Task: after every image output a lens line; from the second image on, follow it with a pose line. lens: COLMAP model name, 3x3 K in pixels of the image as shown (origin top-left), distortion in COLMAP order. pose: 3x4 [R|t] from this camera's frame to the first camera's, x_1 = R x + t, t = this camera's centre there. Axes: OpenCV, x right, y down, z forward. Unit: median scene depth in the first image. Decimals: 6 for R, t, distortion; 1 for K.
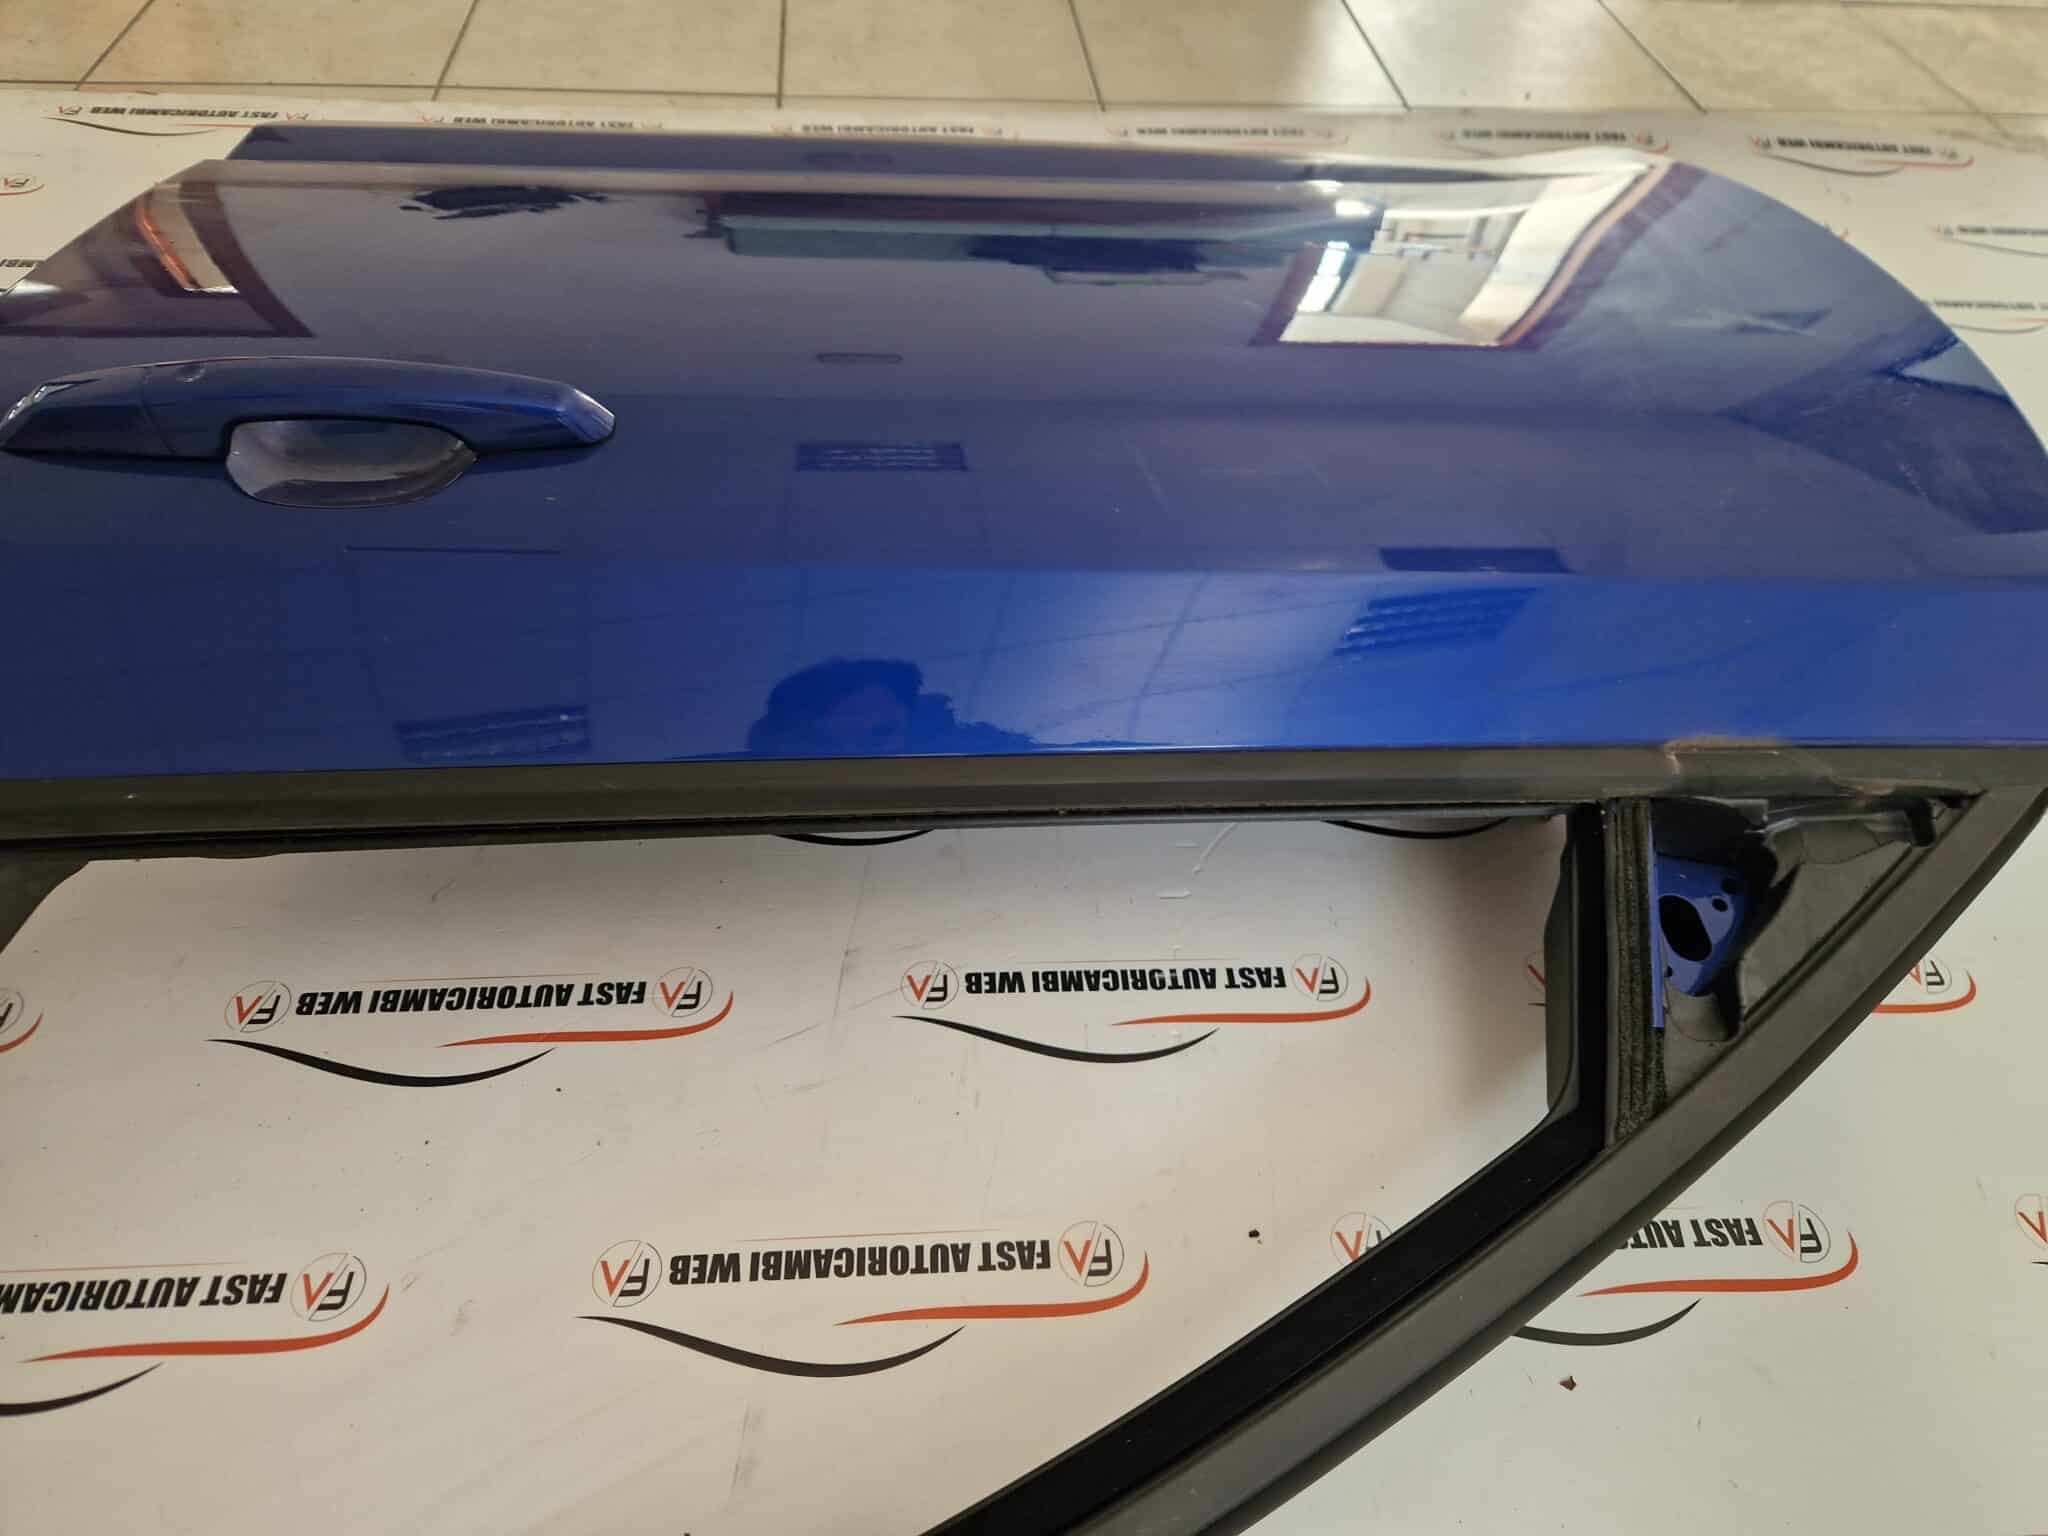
lens RADIAL K [[1406.0, 0, 1024.0], [0, 1406.0, 768.0], [0, 0, 1]] dist [0.073121, -0.068334]
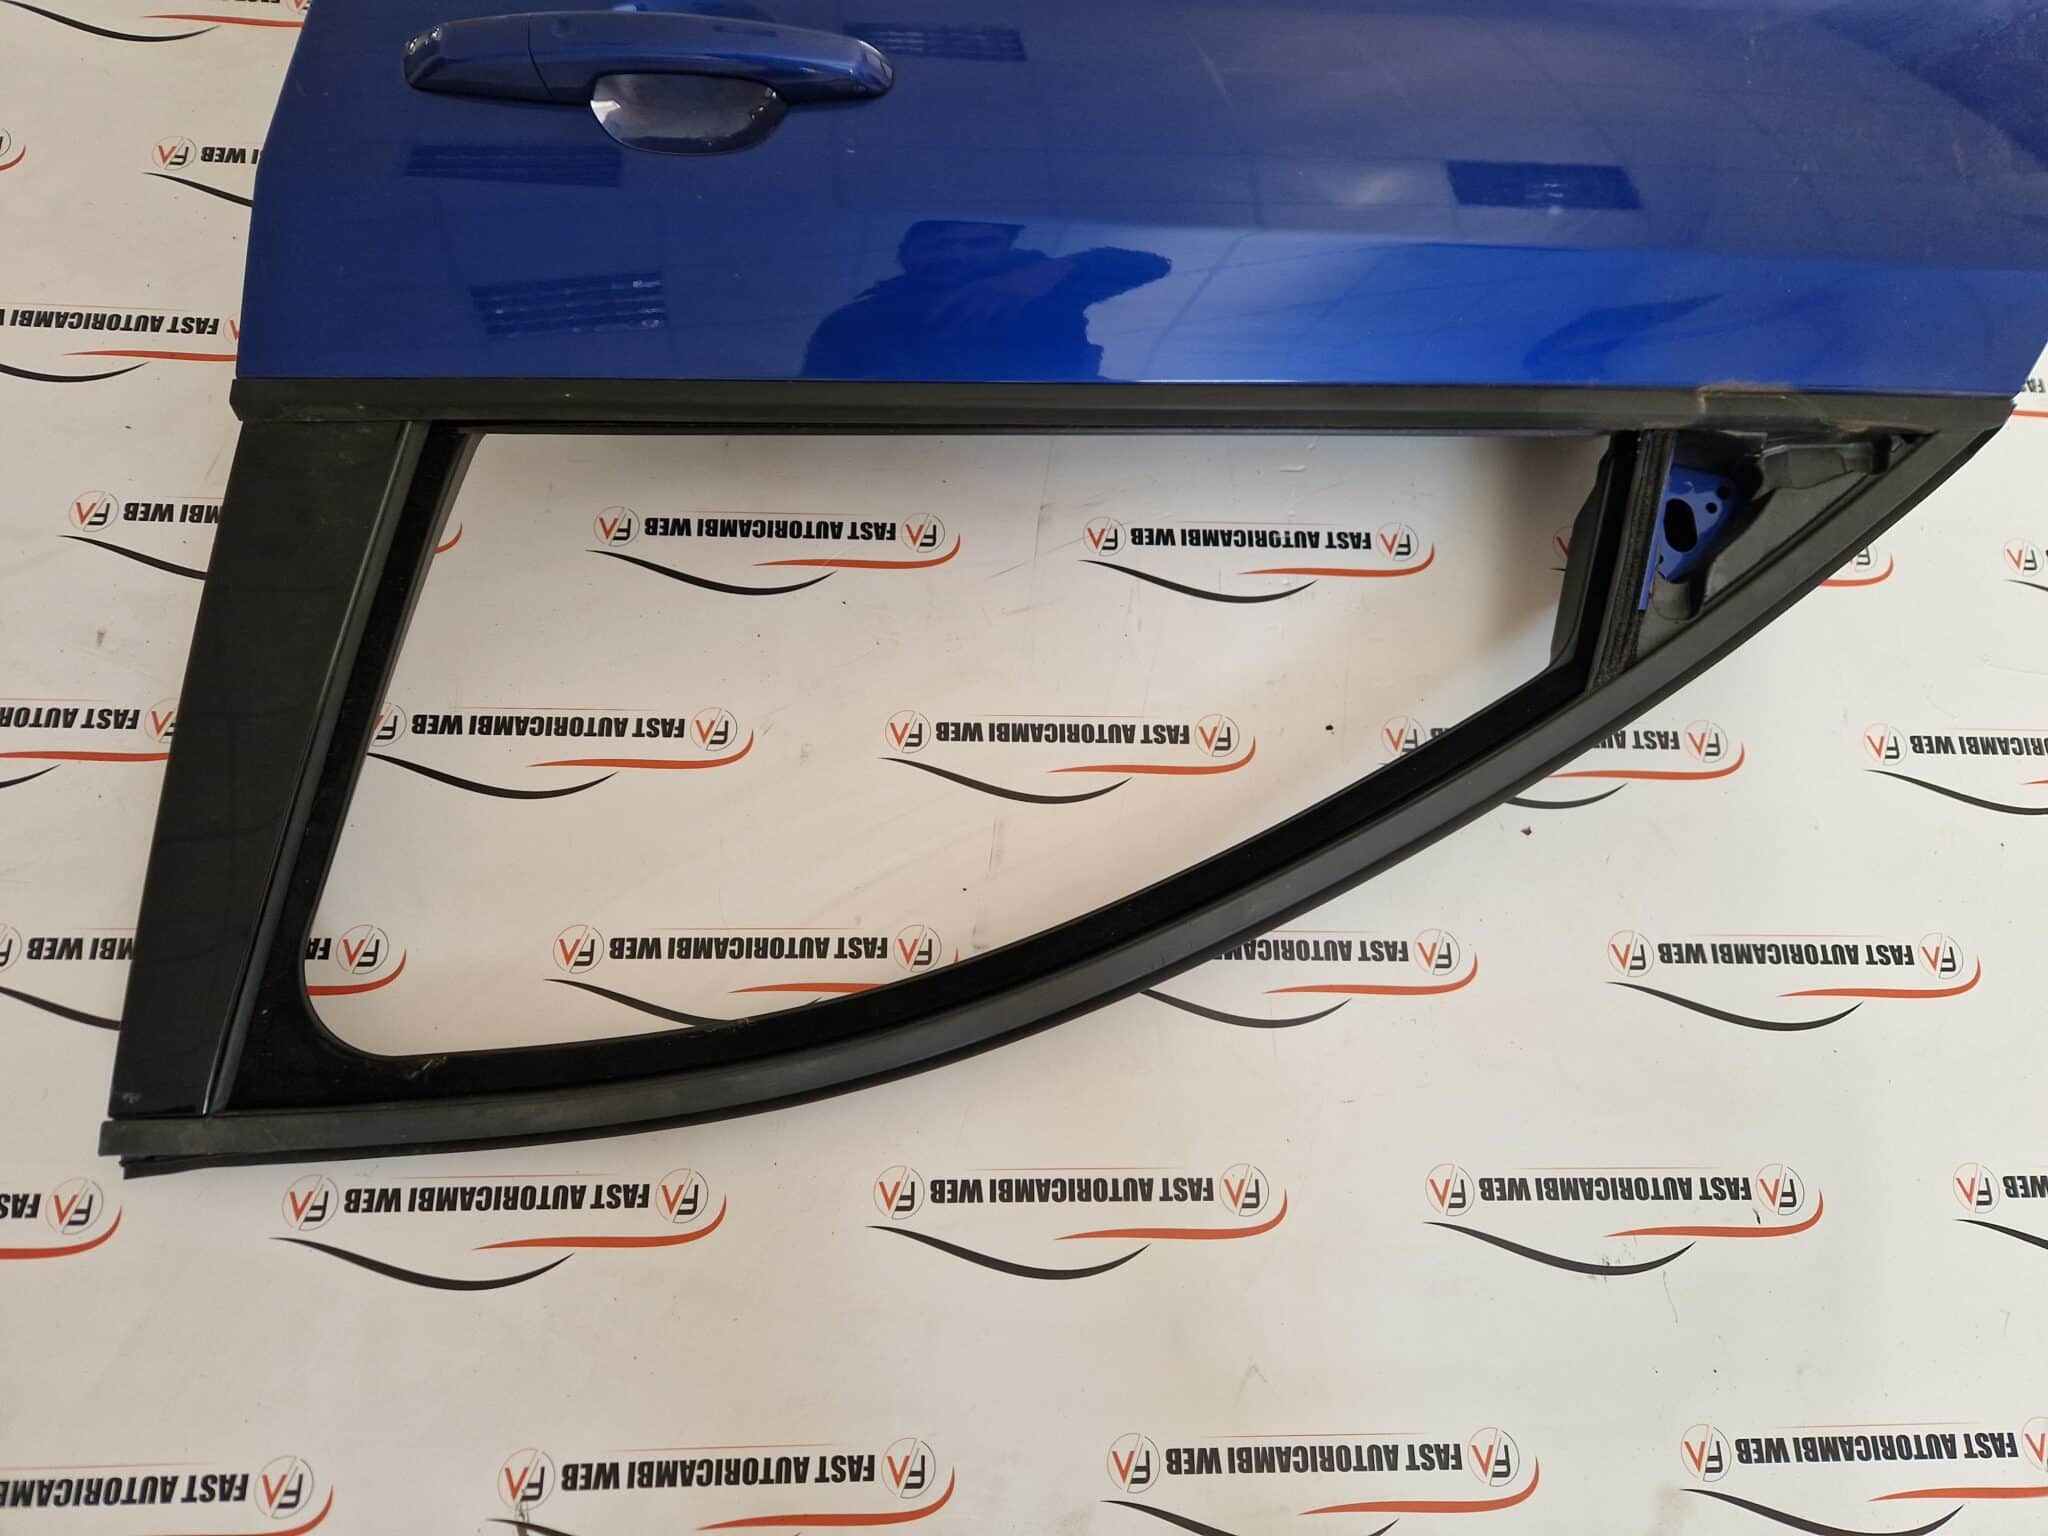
lens RADIAL K [[1329.3, 0, 1024.0], [0, 1329.3, 768.0], [0, 0, 1]] dist [0.004200, -0.004425]
pose [[0.998365, 0.055392, -0.014083, -0.118283], [-0.045401, 0.918285, 0.393307, -0.141402], [0.034718, -0.392025, 0.919299, -0.251435]]
